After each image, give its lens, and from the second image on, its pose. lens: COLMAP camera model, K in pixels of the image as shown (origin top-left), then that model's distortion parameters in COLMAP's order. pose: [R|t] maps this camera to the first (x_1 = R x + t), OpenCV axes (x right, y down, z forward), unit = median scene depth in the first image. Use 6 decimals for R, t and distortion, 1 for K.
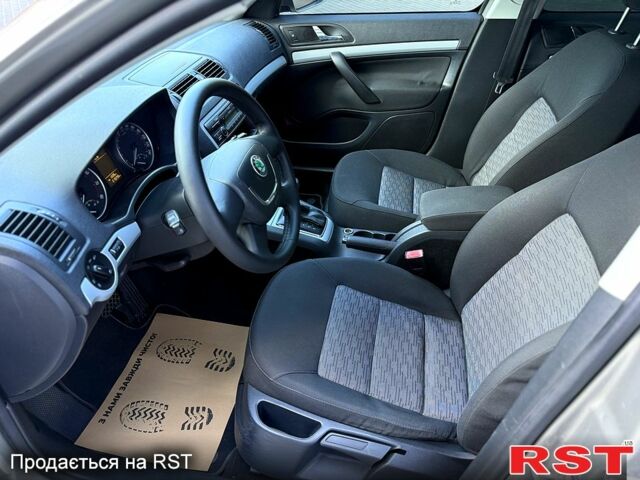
lens RADIAL K [[461.9, 0, 335.5], [0, 461.9, 237.7], [0, 0, 1]] dist [0.054190, -0.105215]
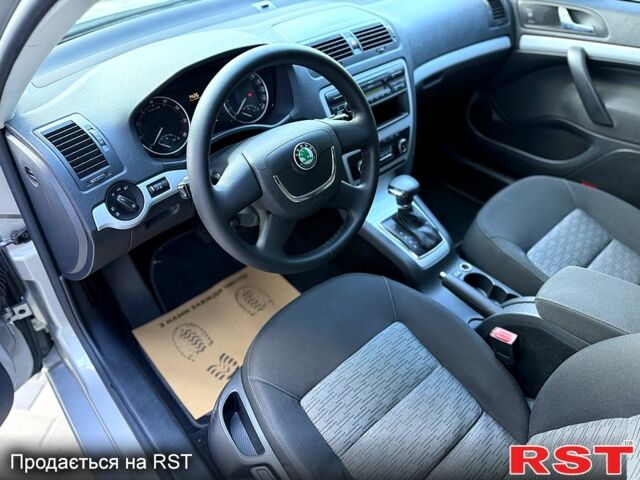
lens RADIAL K [[461.9, 0, 335.5], [0, 461.9, 237.7], [0, 0, 1]] dist [0.054190, -0.105215]
pose [[0.778361, 0.407934, -0.477226, 0.248463], [-0.371764, 0.912019, 0.173245, -0.133864], [0.505912, 0.042568, 0.861534, 0.216777]]
